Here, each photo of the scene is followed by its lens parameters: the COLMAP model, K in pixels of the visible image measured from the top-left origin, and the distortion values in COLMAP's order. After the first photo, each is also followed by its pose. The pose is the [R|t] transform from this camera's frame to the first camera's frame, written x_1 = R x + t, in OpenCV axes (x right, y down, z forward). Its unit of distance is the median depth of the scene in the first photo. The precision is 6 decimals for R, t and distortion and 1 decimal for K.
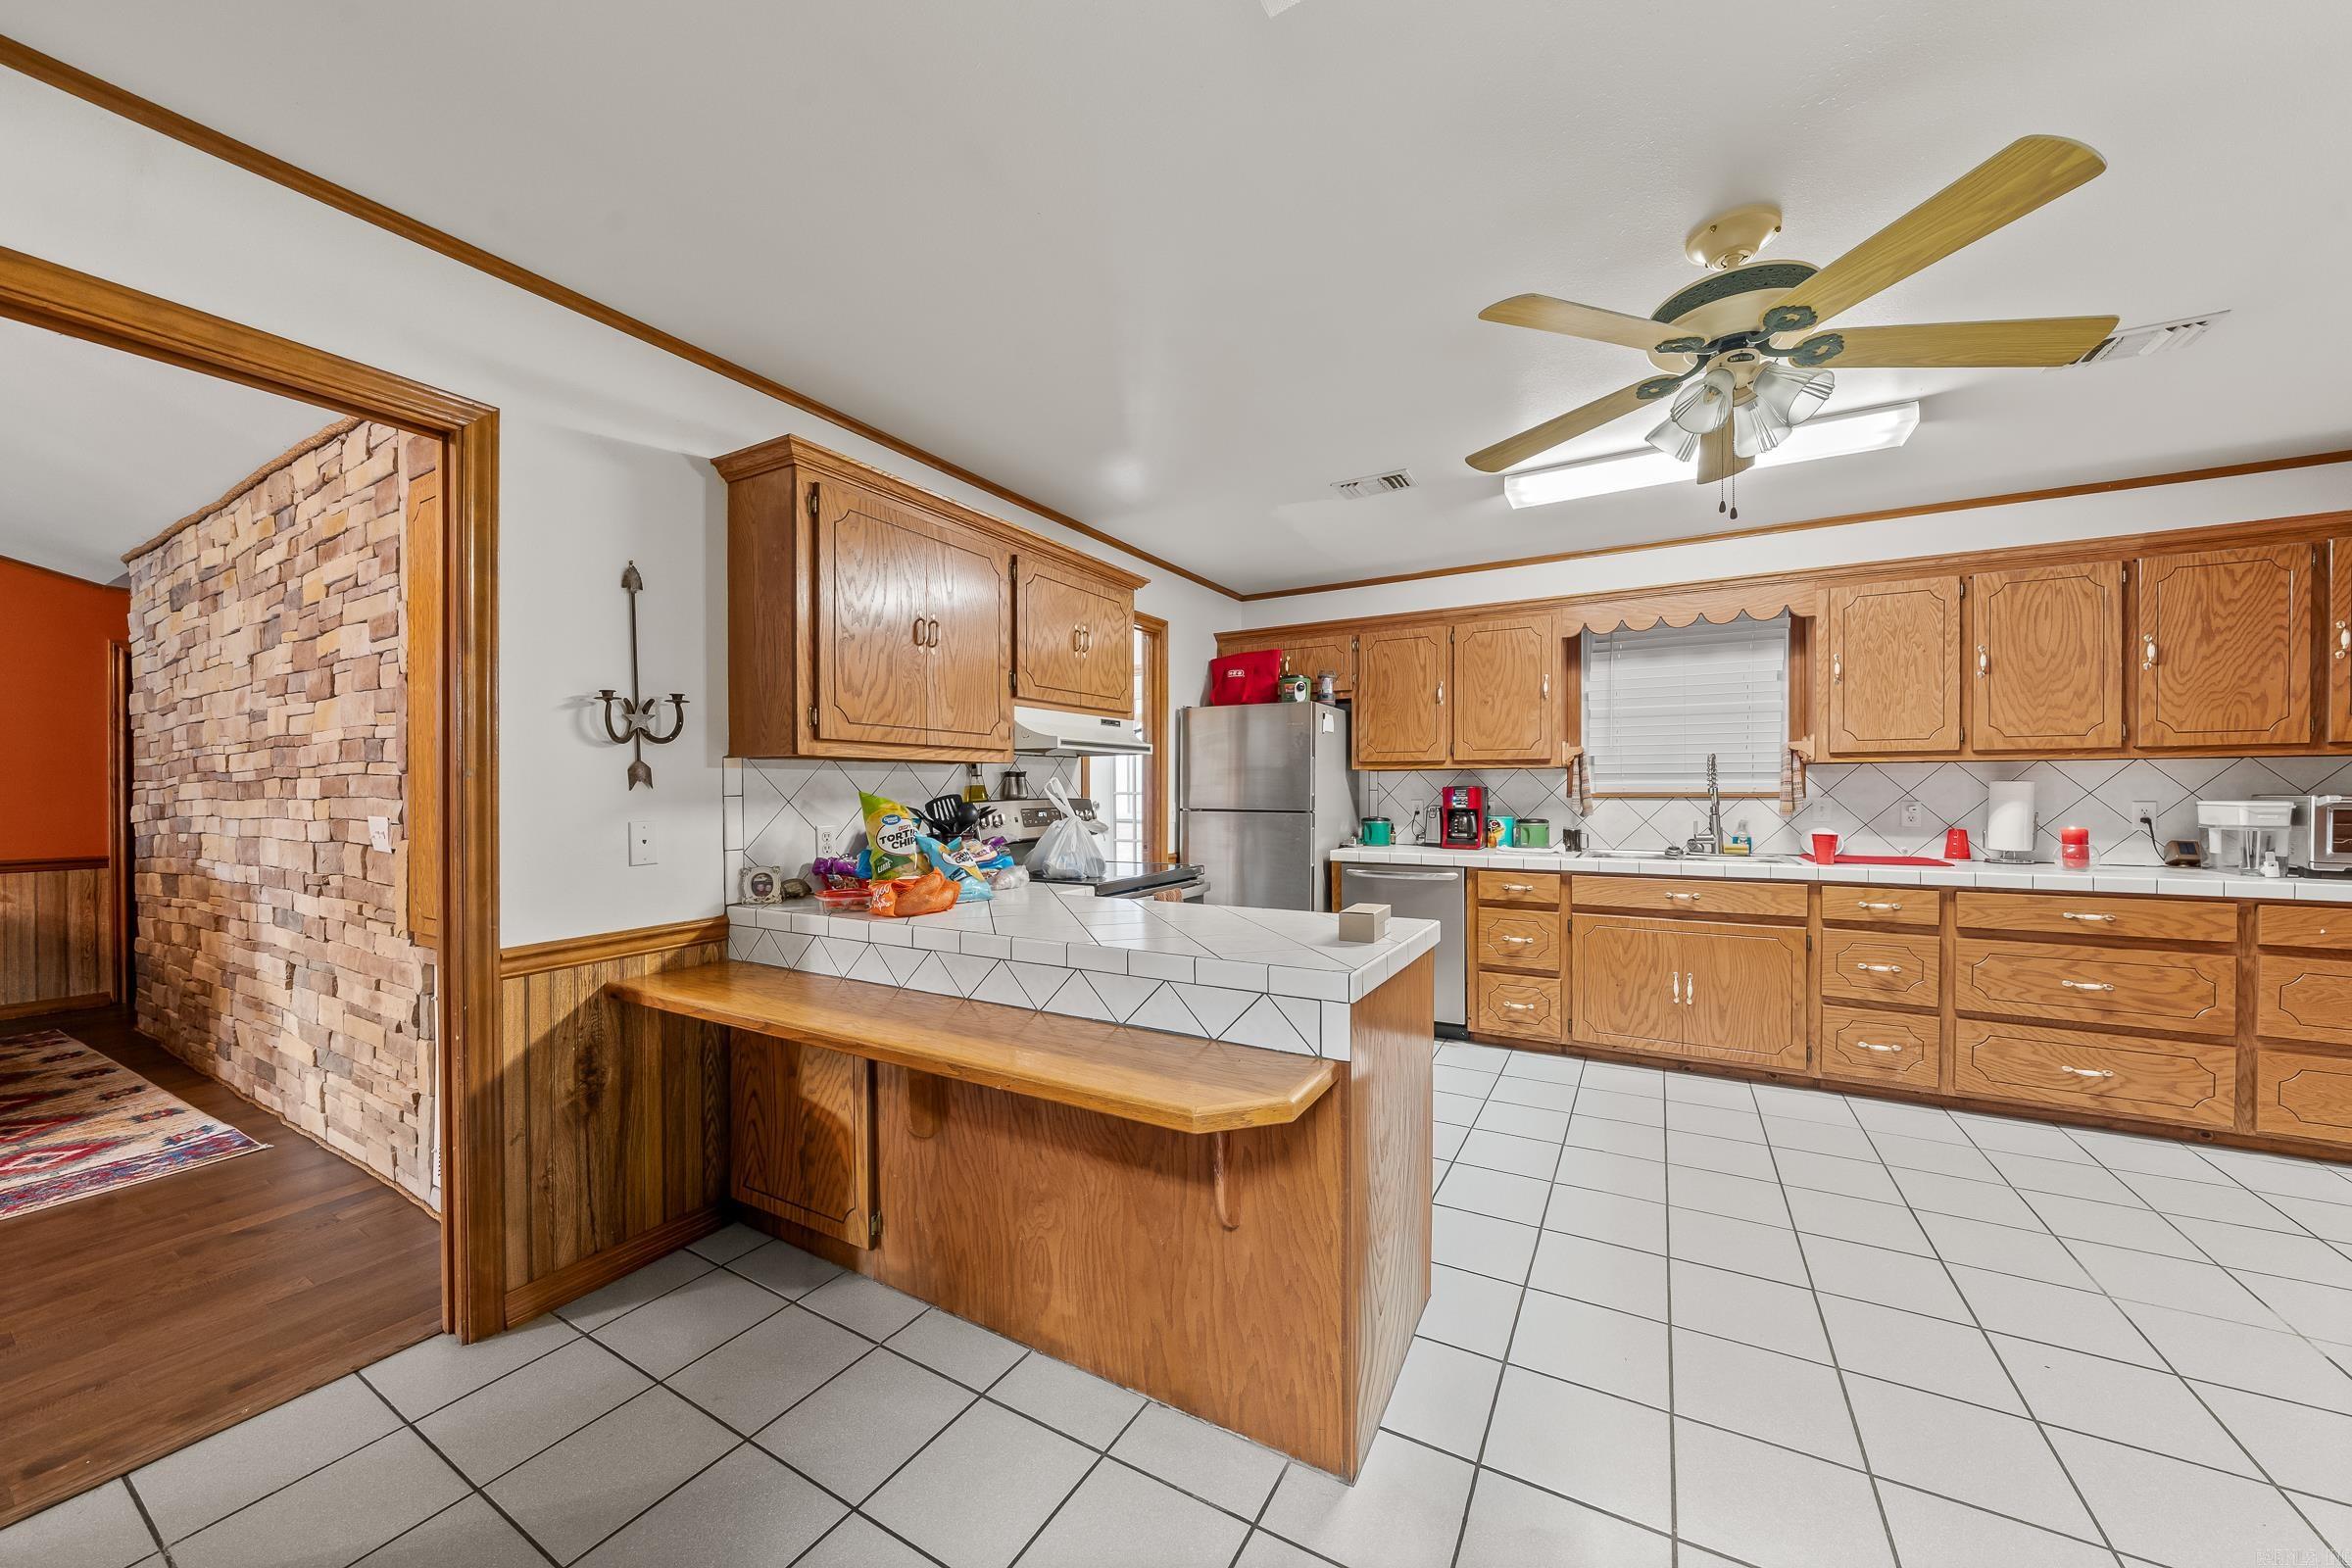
lens RADIAL K [[821.0, 0, 1183.8], [0, 821.0, 792.6], [0, 0, 1]] dist [-0.001555, -0.000090]
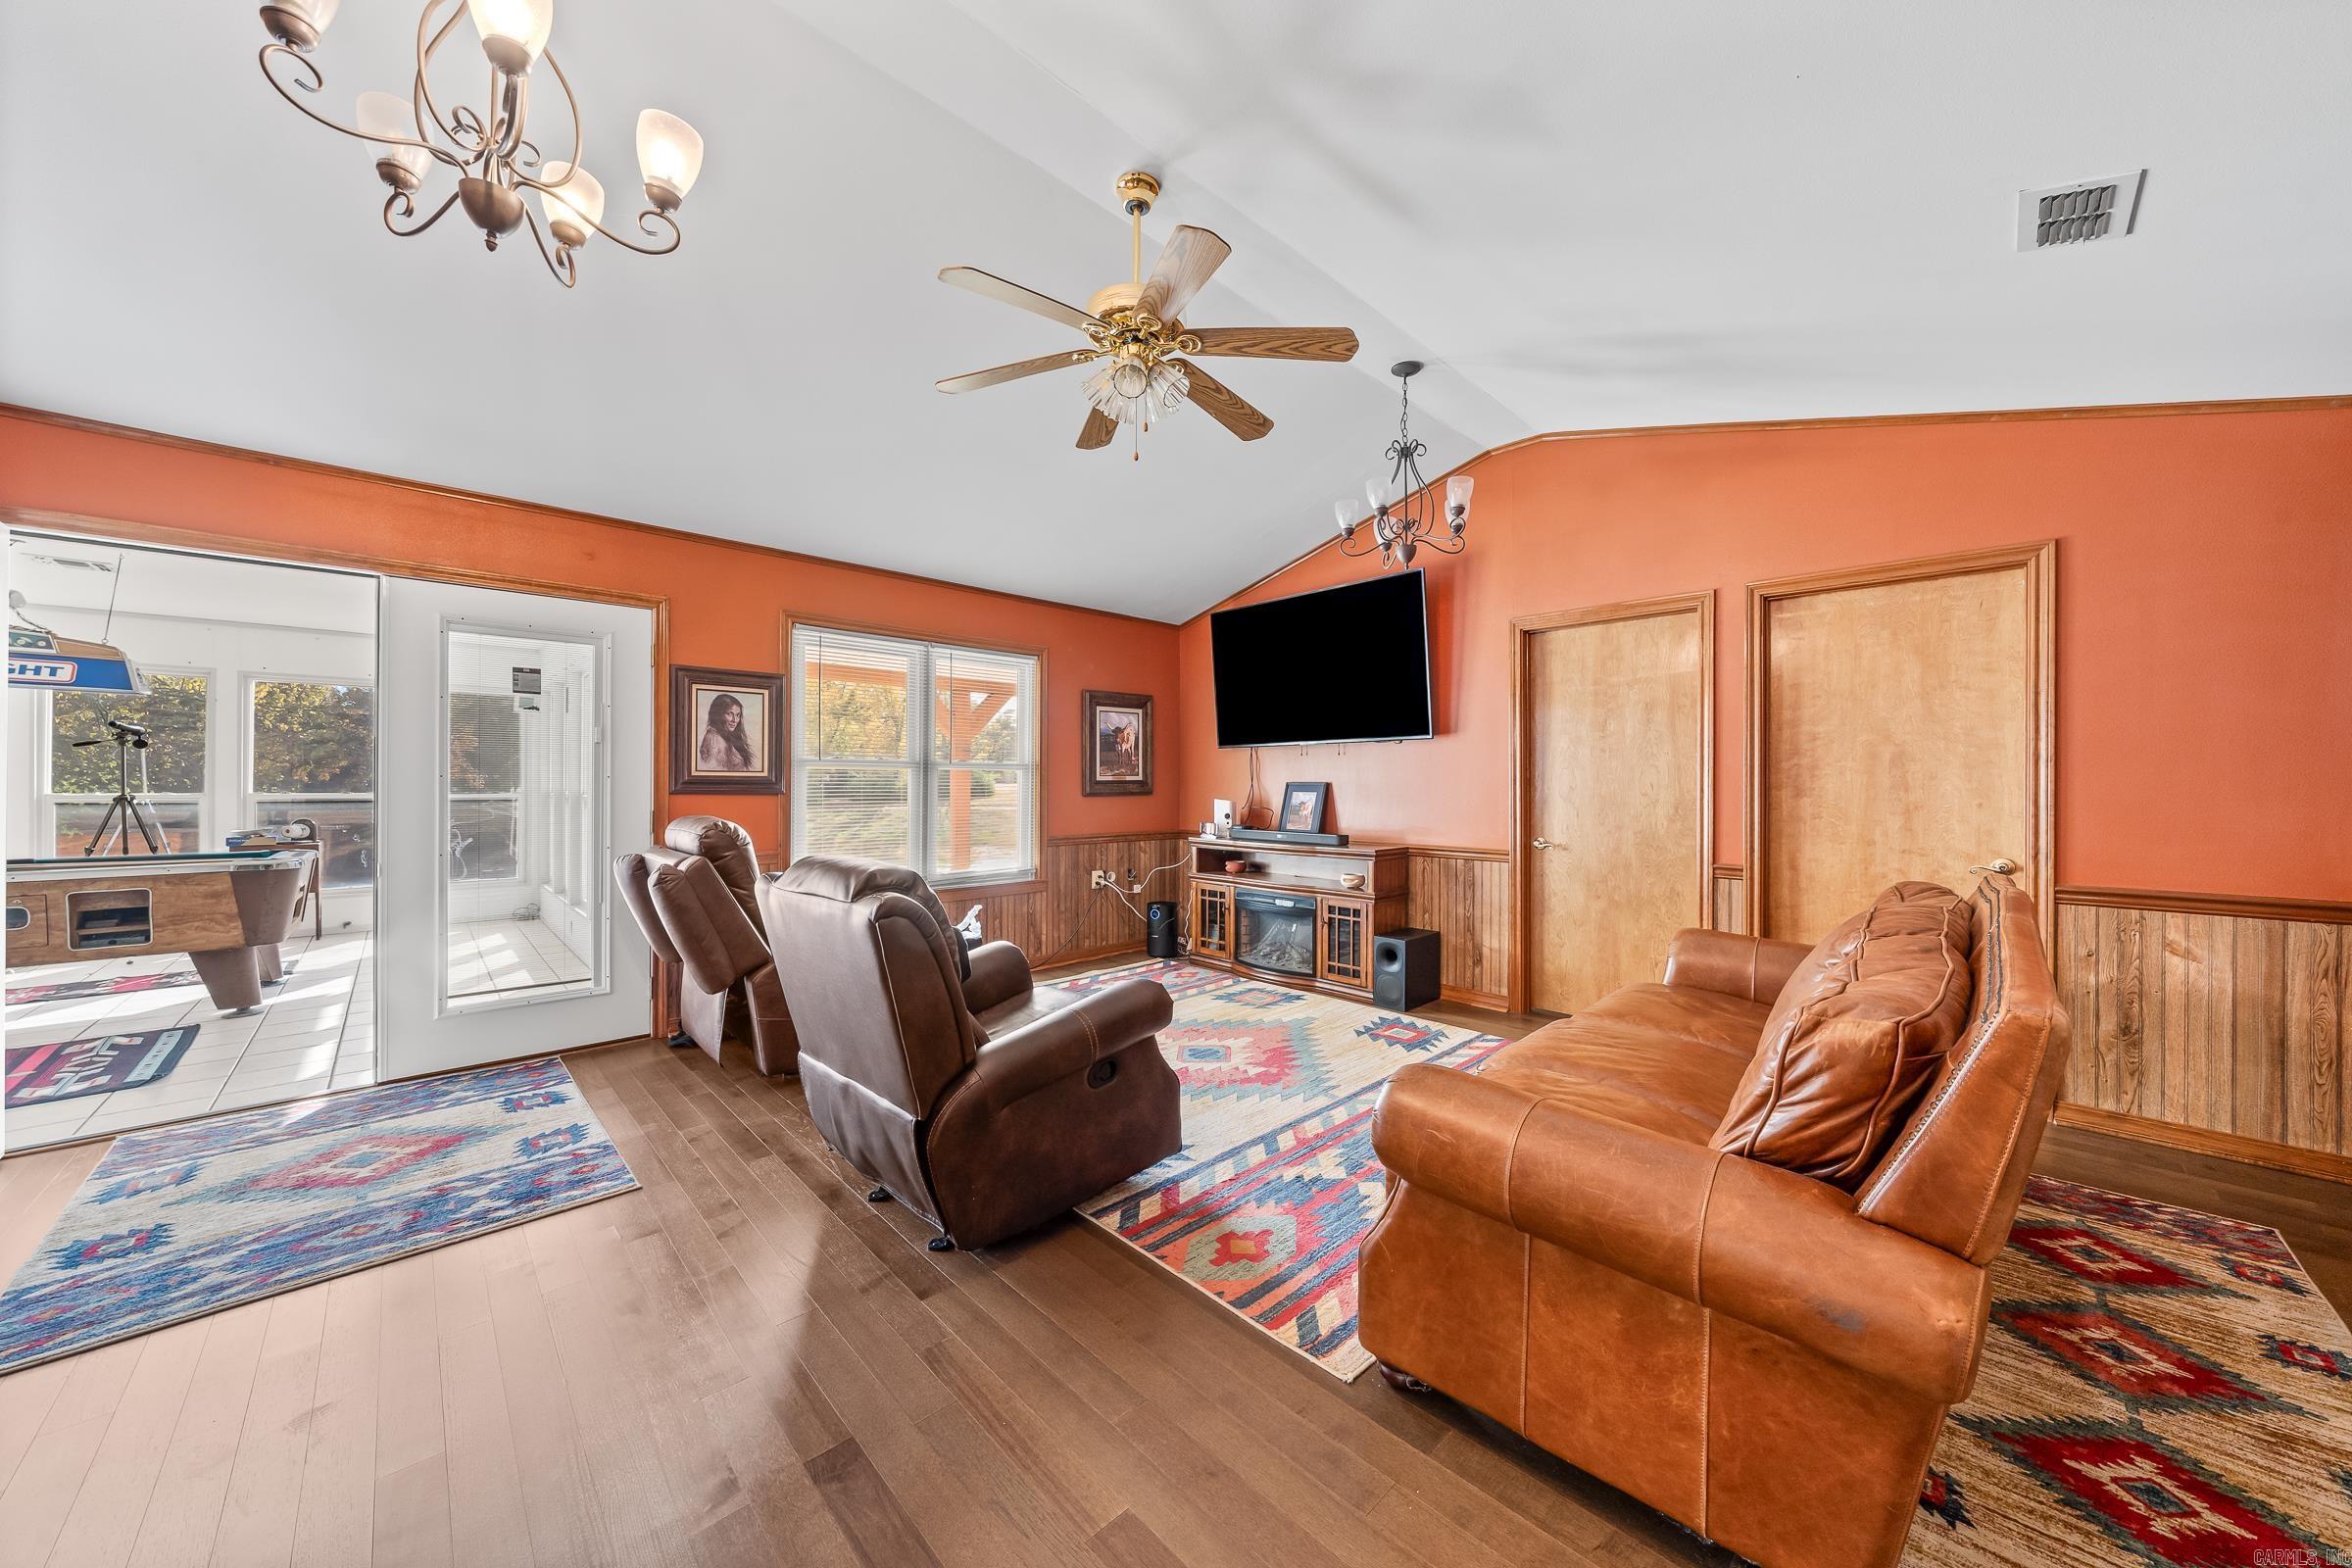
lens RADIAL K [[821.0, 0, 1181.2], [0, 821.0, 779.7], [0, 0, 1]] dist [-0.001555, -0.000090]
pose [[-0.270080, 0.006962, -0.962813, -0.622117], [-0.004158, 0.999956, 0.008397, -0.004243], [0.962829, 0.006272, -0.270039, 0.421567]]
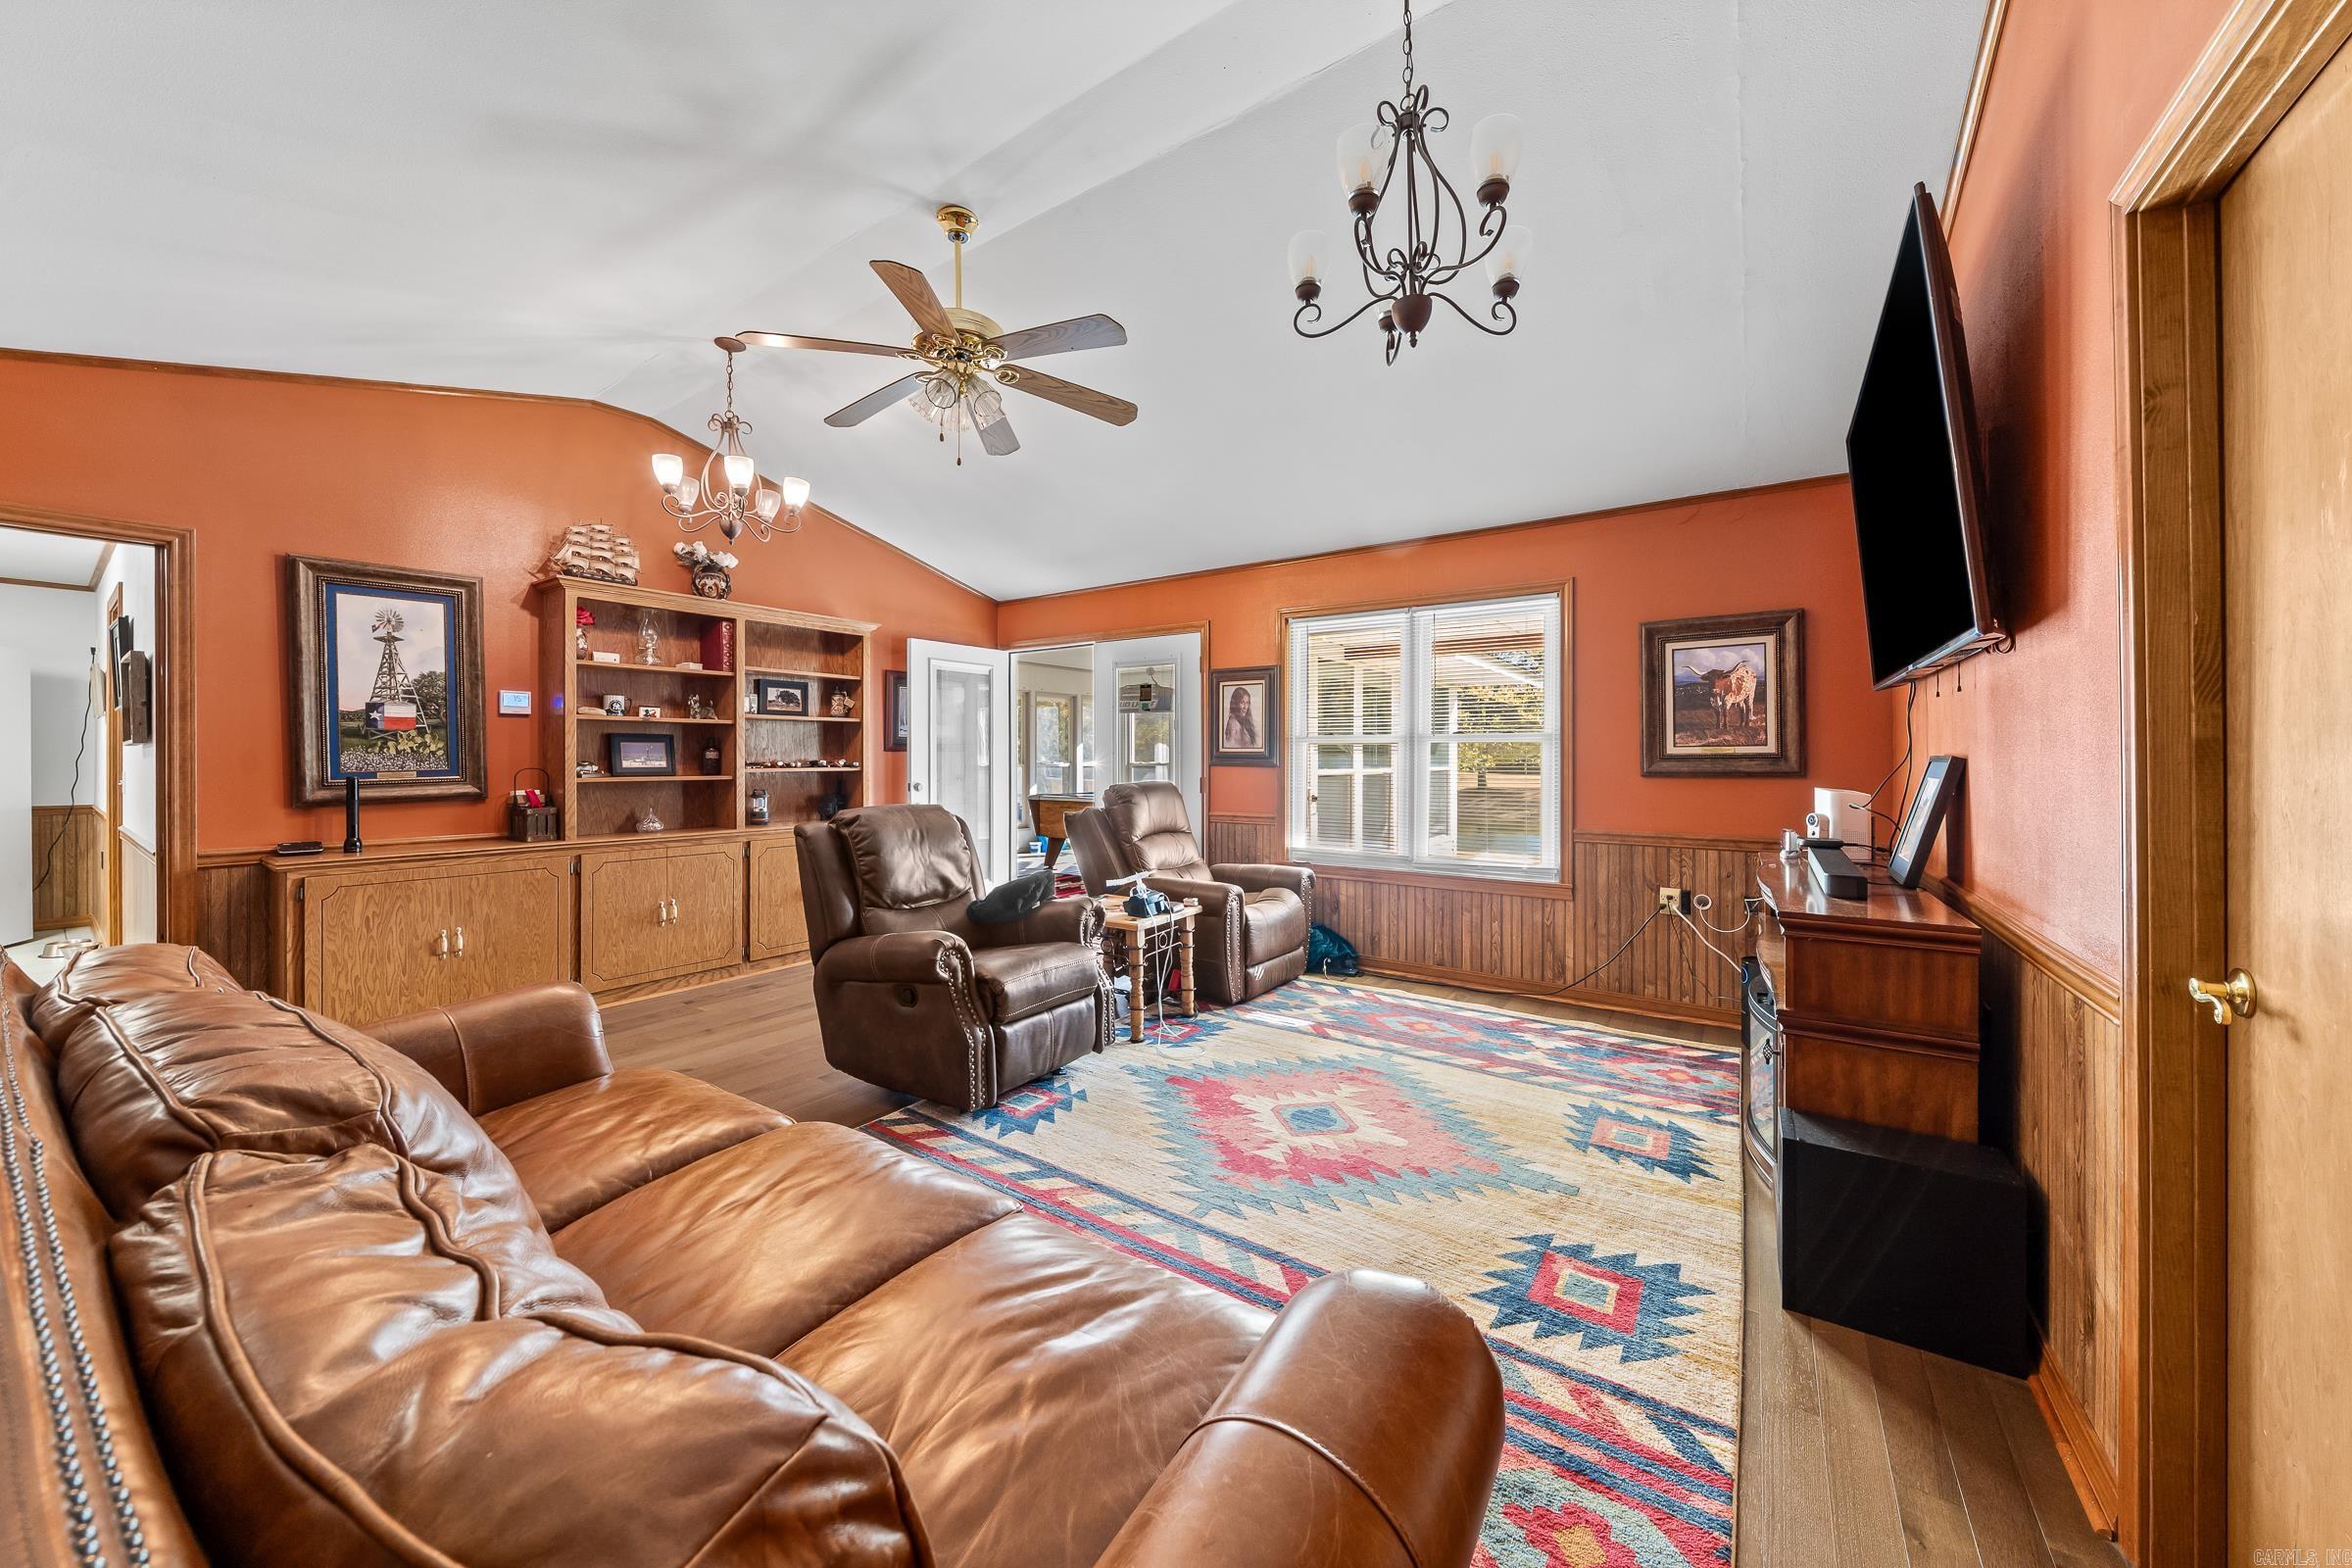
lens RADIAL K [[821.0, 0, 1188.6], [0, 821.0, 784.7], [0, 0, 1]] dist [-0.001555, -0.000090]
pose [[-0.996638, 0.008648, 0.081472, -1.466460], [0.012175, 0.999005, 0.042895, -0.002781], [-0.081020, 0.043743, -0.995752, 0.888038]]
